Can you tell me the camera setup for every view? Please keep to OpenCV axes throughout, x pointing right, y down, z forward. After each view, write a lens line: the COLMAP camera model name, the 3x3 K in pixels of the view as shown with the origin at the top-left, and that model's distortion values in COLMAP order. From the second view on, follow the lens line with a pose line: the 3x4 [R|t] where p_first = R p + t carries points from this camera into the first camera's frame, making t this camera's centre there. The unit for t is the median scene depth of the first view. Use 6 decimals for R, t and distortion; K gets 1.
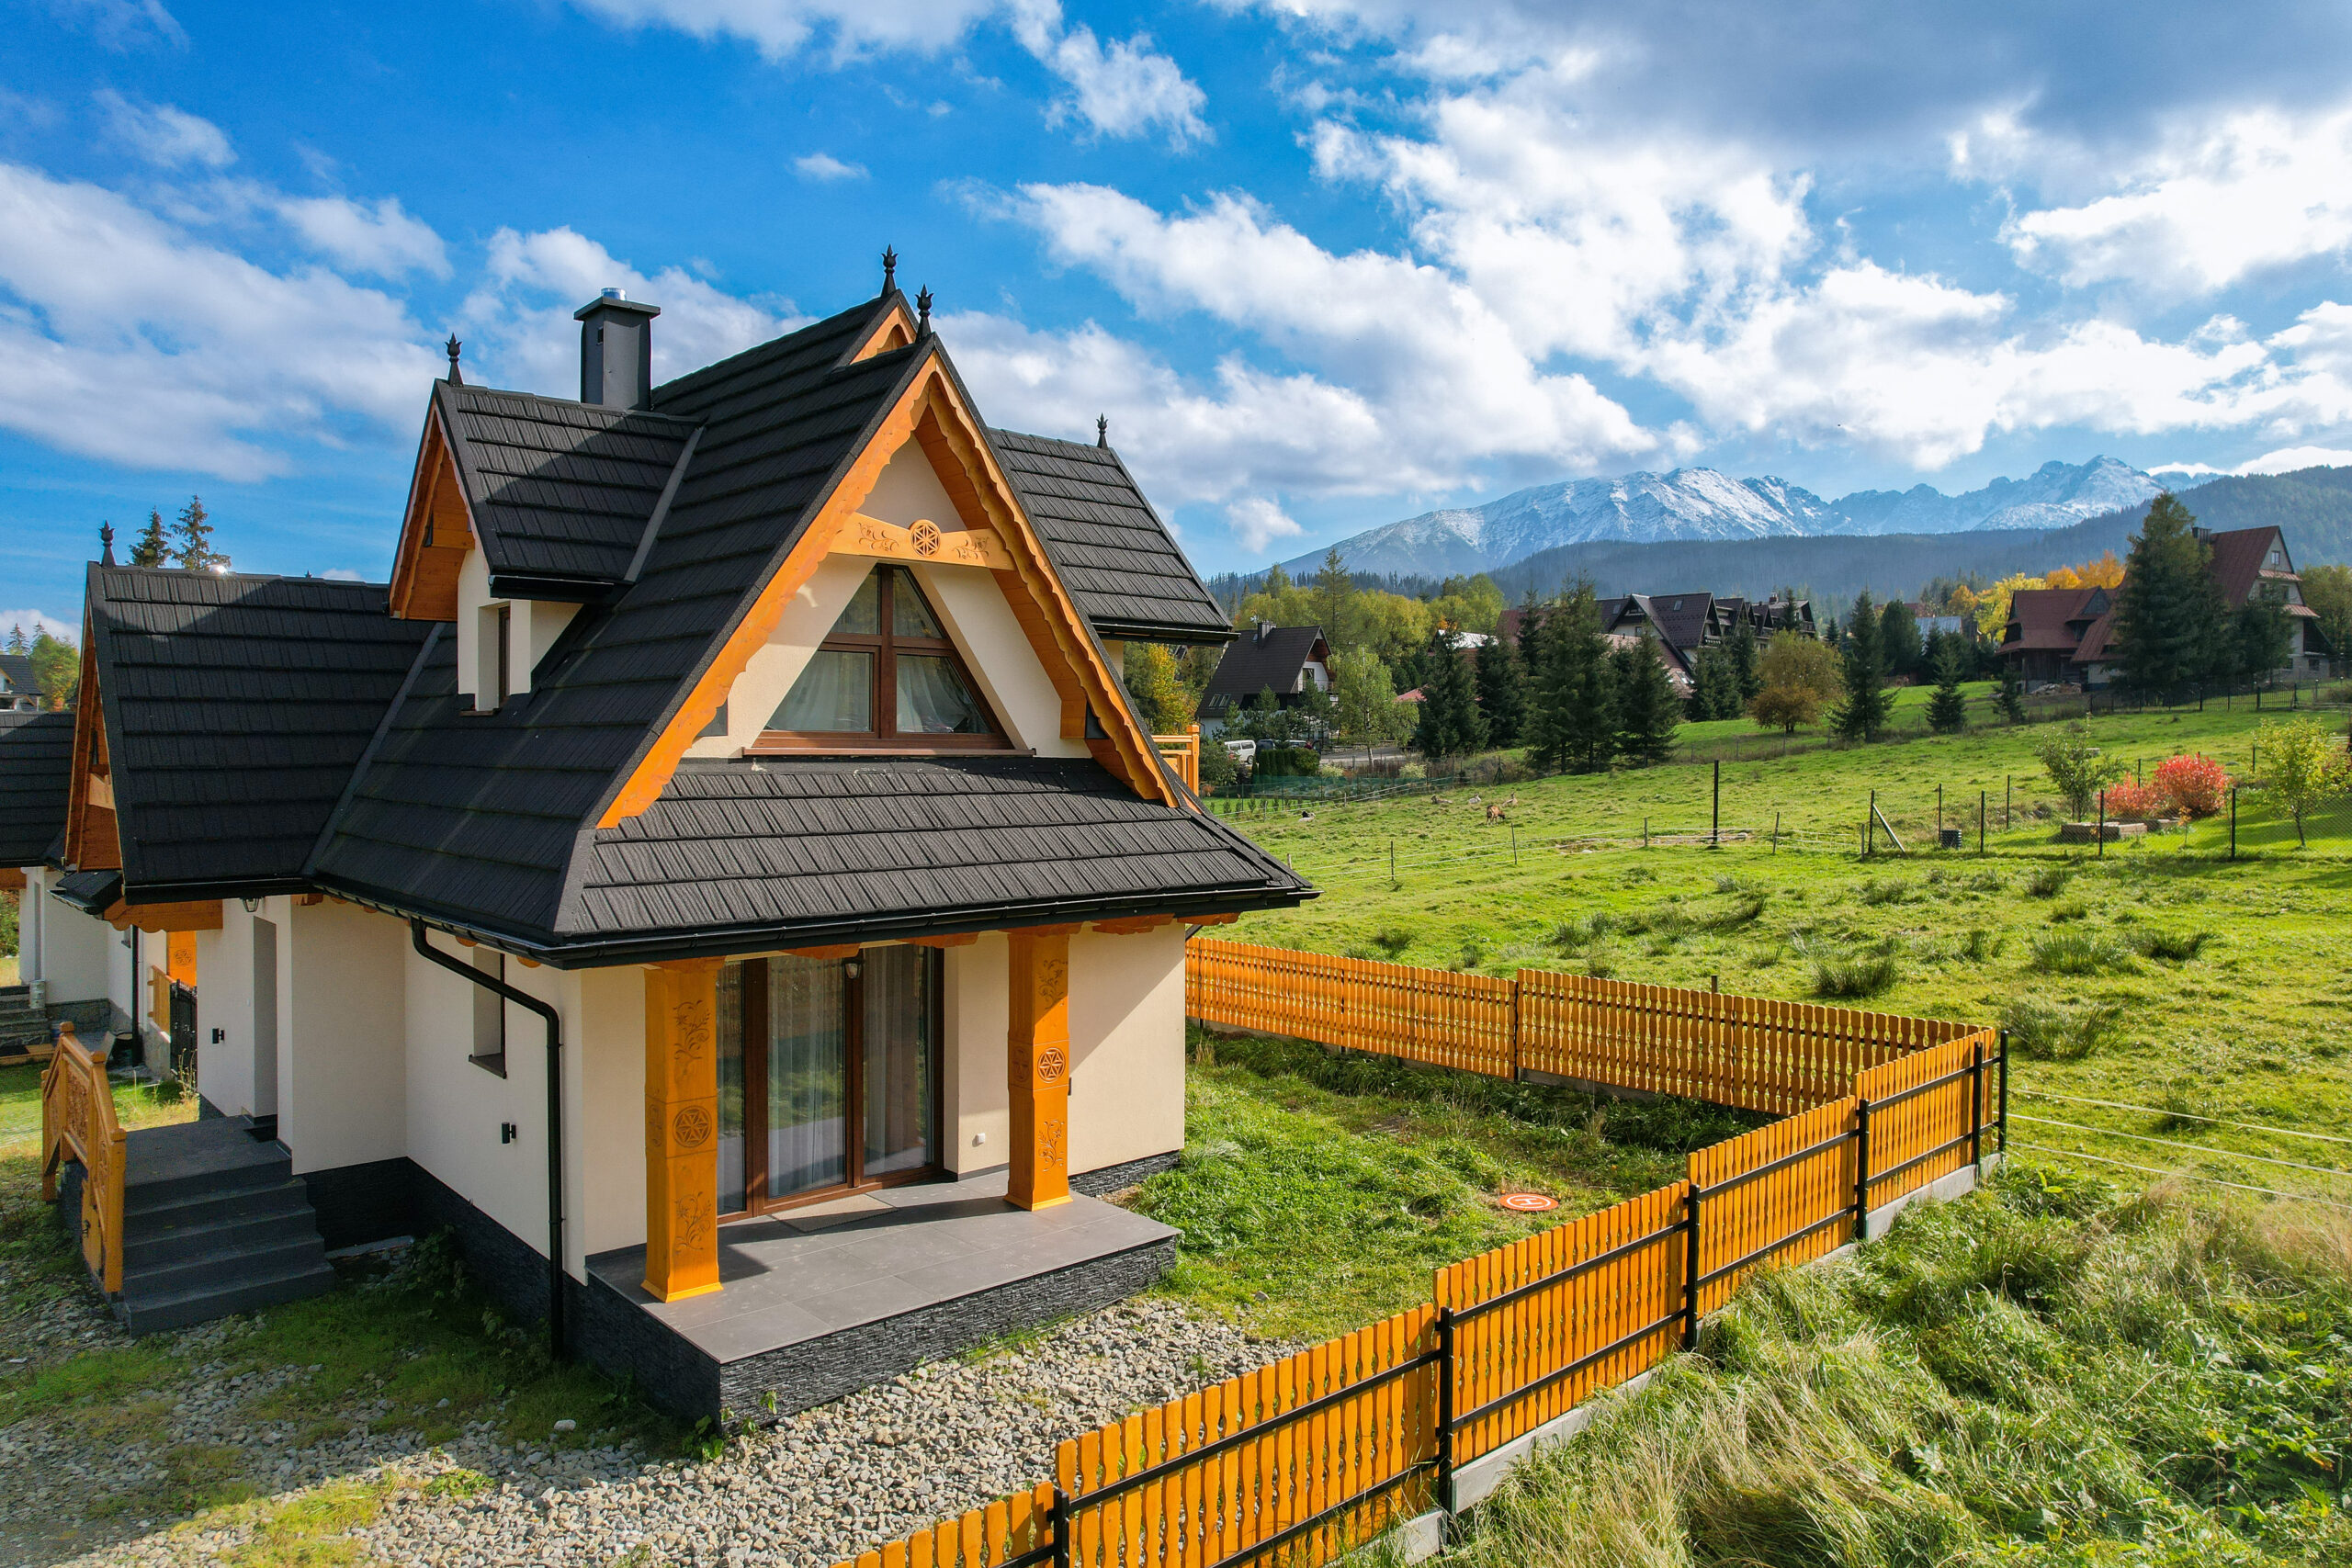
lens RADIAL K [[1499.3, 0, 1181.4], [0, 1499.3, 790.8], [0, 0, 1]] dist [-0.072098, 0.065703]
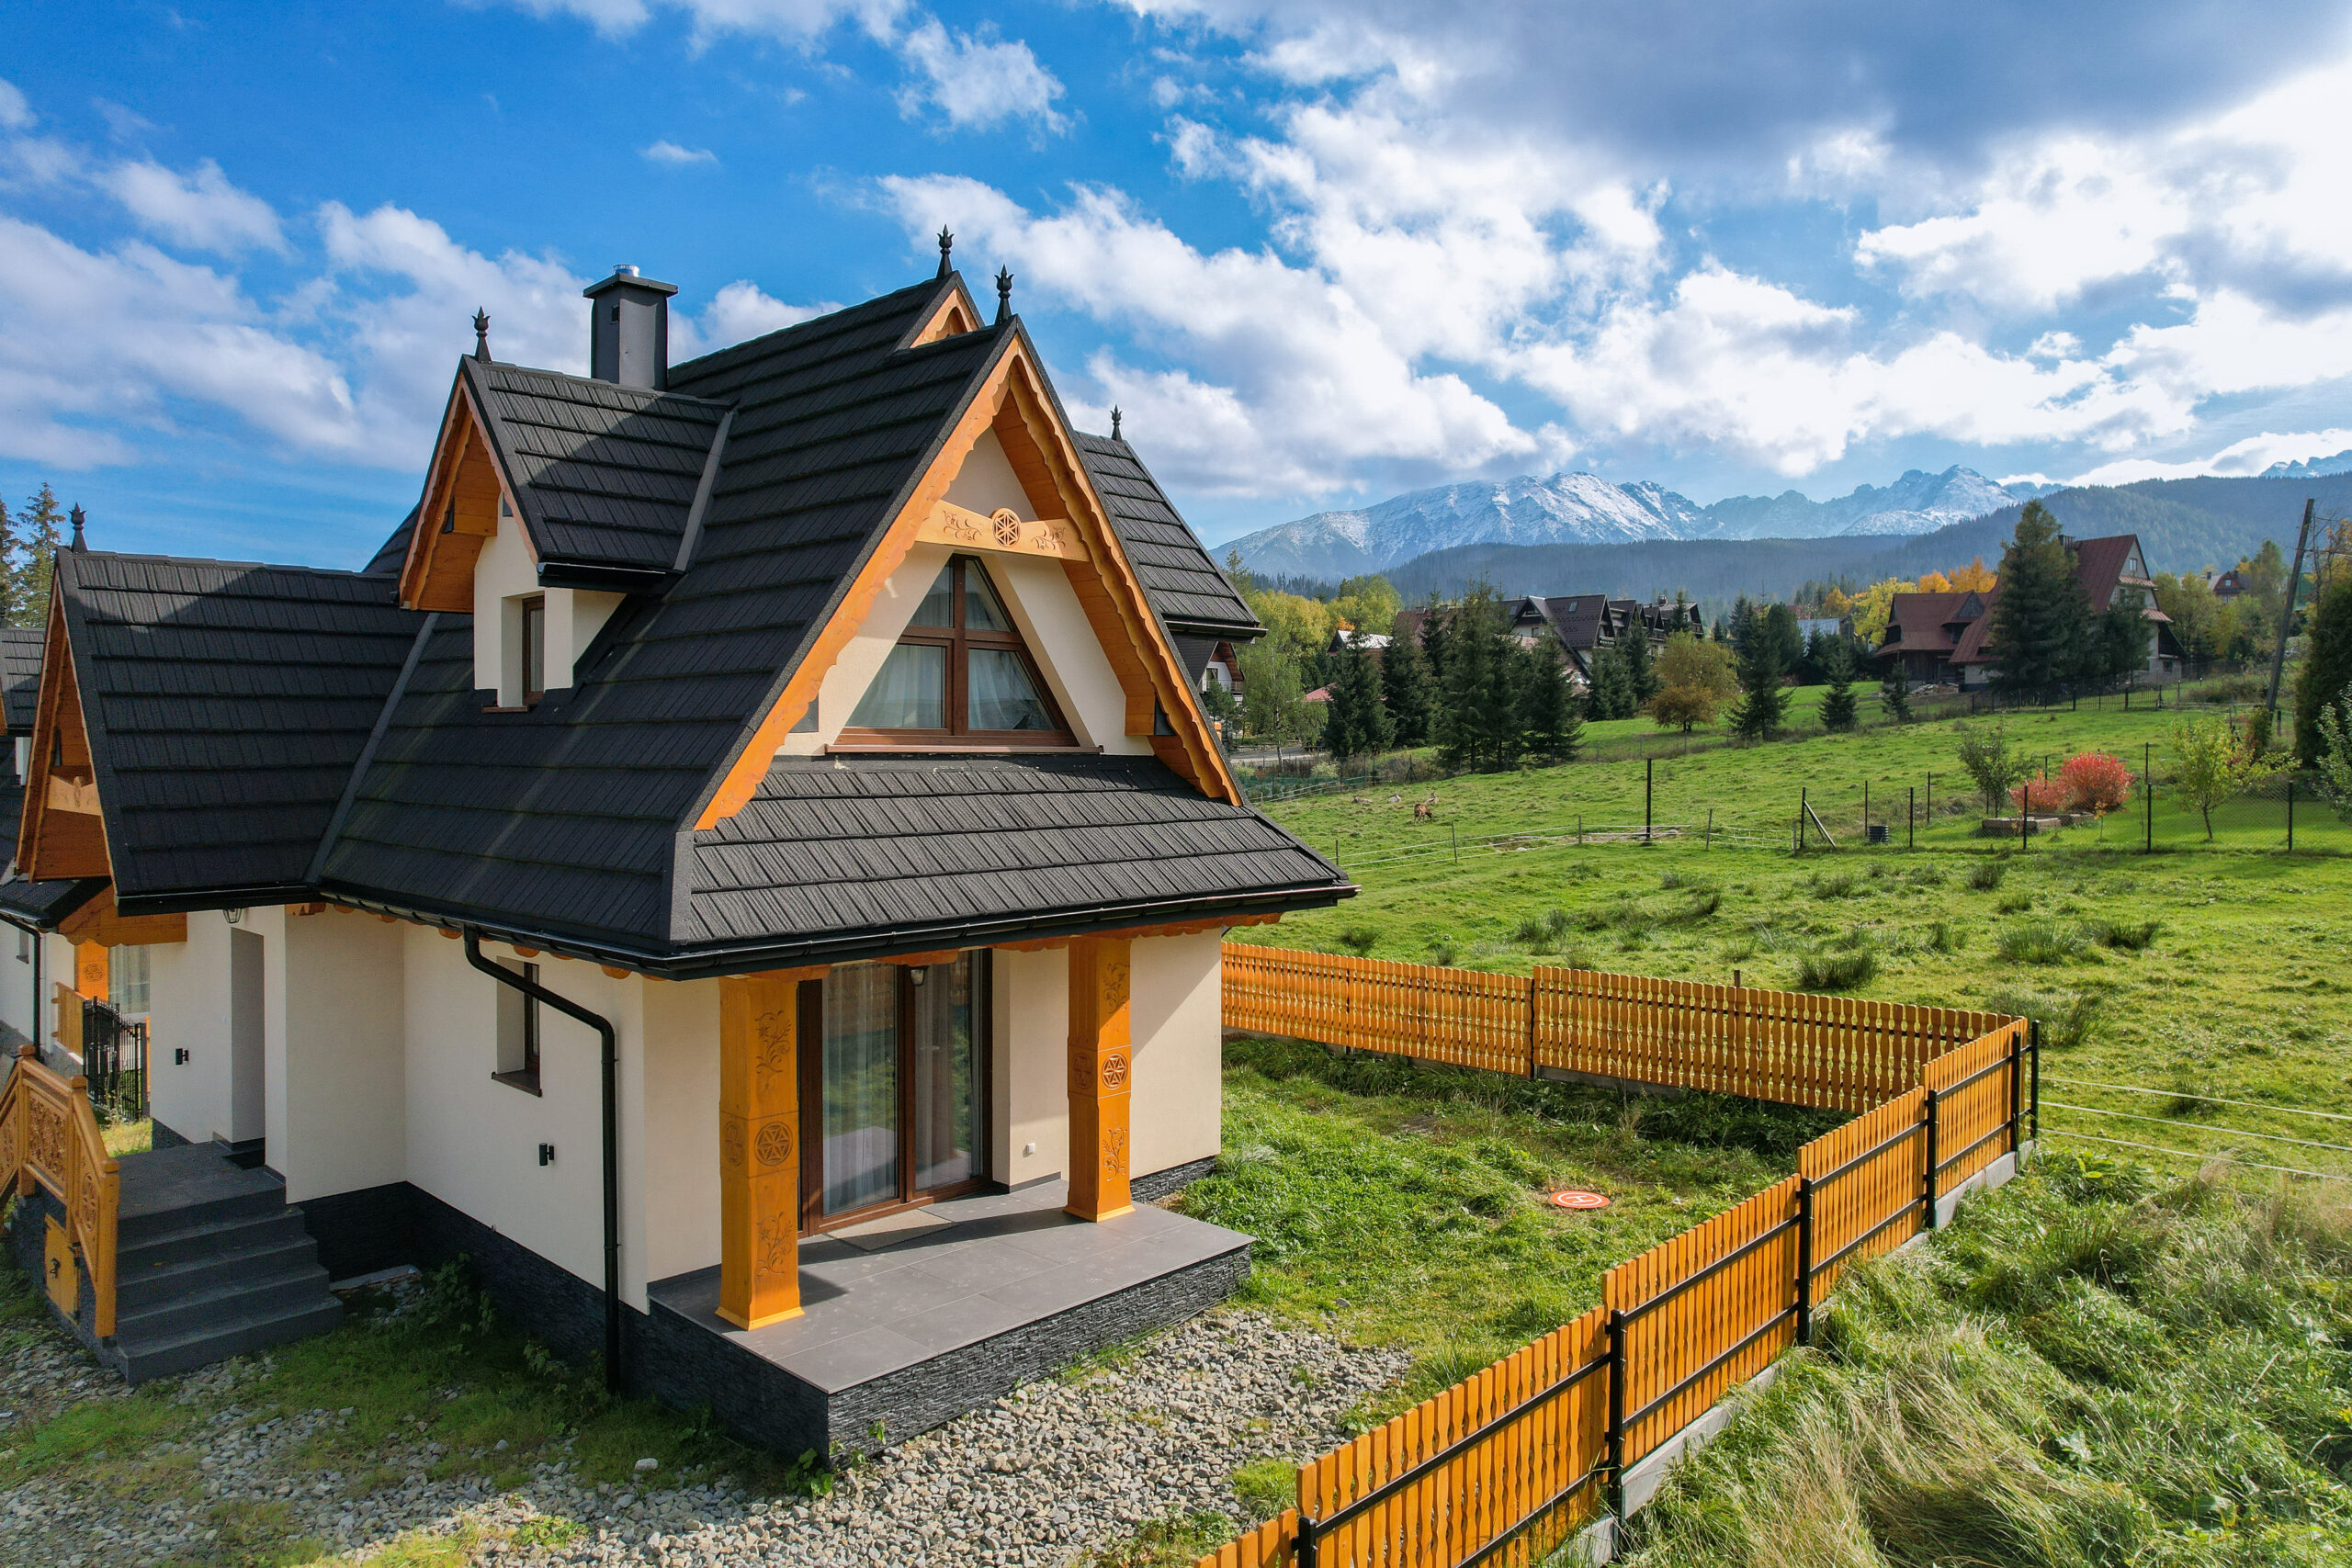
lens RADIAL K [[1501.3, 0, 1176.0], [0, 1501.3, 784.0], [0, 0, 1]] dist [-0.070824, 0.063483]
pose [[0.997172, -0.003989, 0.075048, -0.119133], [0.004363, 0.999979, -0.004828, 0.001459], [-0.075027, 0.005142, 0.997168, 0.024988]]
